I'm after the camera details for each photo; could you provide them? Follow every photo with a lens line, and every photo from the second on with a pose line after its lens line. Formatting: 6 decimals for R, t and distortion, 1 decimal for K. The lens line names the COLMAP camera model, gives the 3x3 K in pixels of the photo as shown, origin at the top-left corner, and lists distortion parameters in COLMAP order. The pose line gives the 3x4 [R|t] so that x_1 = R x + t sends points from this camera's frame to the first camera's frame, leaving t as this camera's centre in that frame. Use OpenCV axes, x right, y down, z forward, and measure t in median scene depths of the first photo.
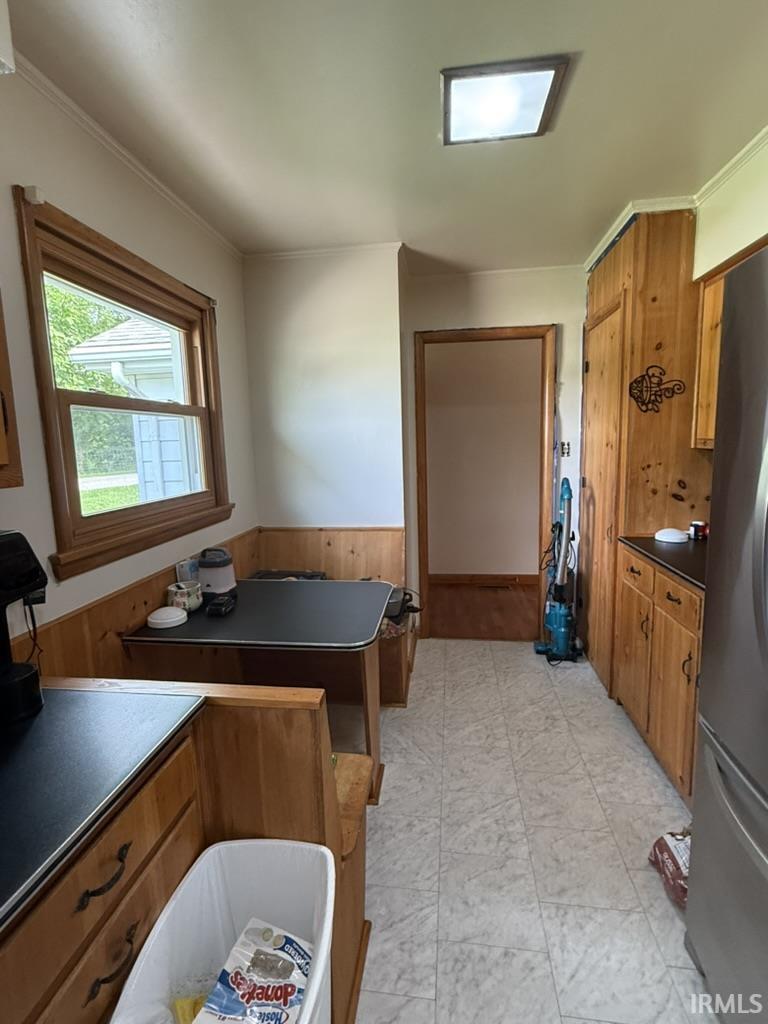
lens RADIAL K [[497.6, 0, 383.3], [0, 497.6, 510.7], [0, 0, 1]] dist [0.004010, -0.001202]
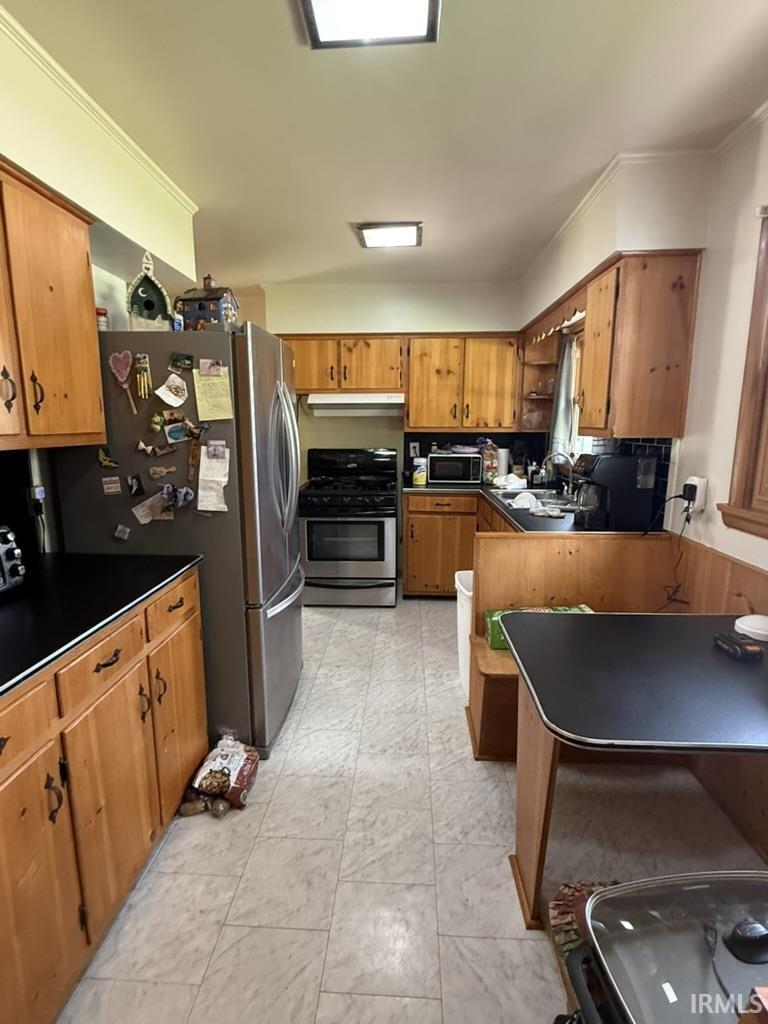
lens RADIAL K [[497.6, 0, 383.0], [0, 497.6, 511.3], [0, 0, 1]] dist [0.004010, -0.001202]
pose [[-0.996330, 0.039054, -0.076170, 0.273370], [0.013413, 0.950093, 0.311678, -0.259784], [0.084541, 0.309513, -0.947130, 1.802872]]
